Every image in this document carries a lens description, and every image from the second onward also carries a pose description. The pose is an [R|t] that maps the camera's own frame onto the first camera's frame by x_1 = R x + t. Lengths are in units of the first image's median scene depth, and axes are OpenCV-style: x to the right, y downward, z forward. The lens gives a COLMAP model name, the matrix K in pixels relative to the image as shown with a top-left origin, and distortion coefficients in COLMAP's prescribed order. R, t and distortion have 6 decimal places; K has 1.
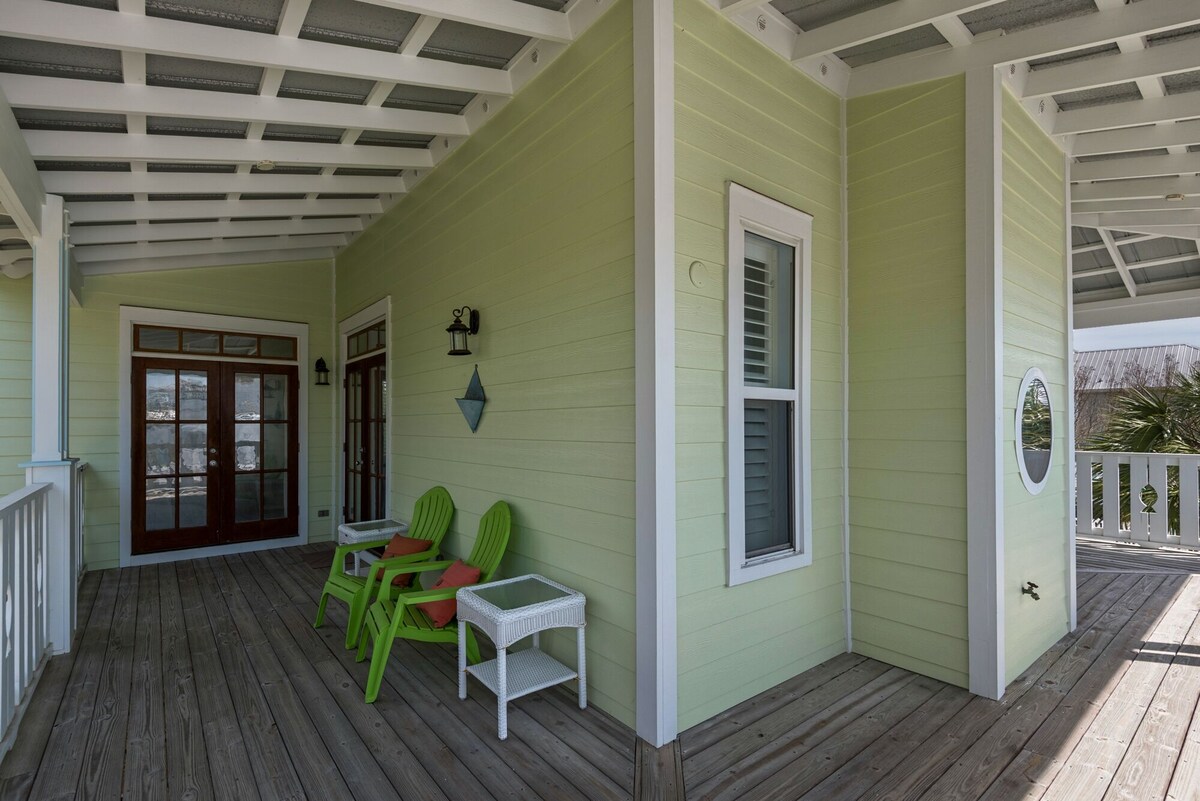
lens RADIAL K [[556.3, 0, 598.1], [0, 556.3, 429.9], [0, 0, 1]] dist [0.021759, -0.000295]
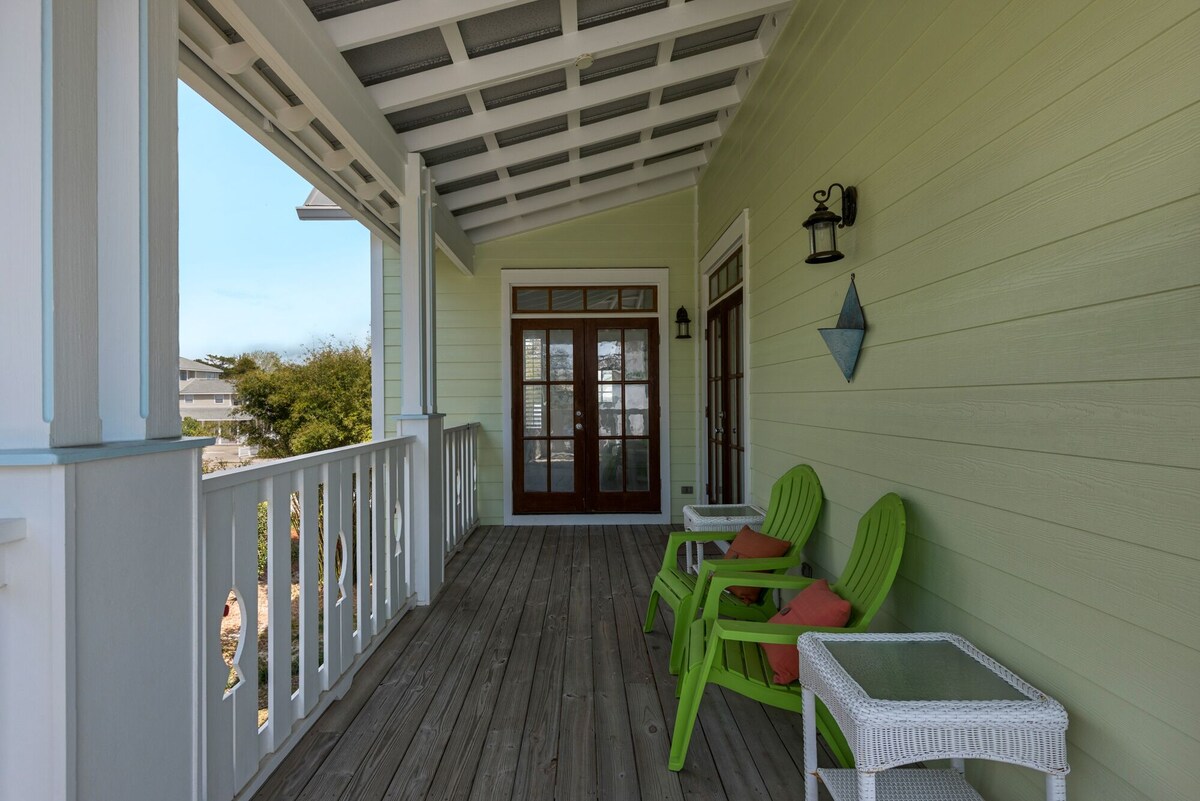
lens RADIAL K [[650.6, 0, 576.7], [0, 650.6, 400.7], [0, 0, 1]] dist [0.044012, -0.028357]
pose [[0.776003, -0.002599, -0.630724, 0.006246], [0.002000, 0.999997, -0.001660, 0.026034], [0.630726, 0.000027, 0.776006, 0.219567]]
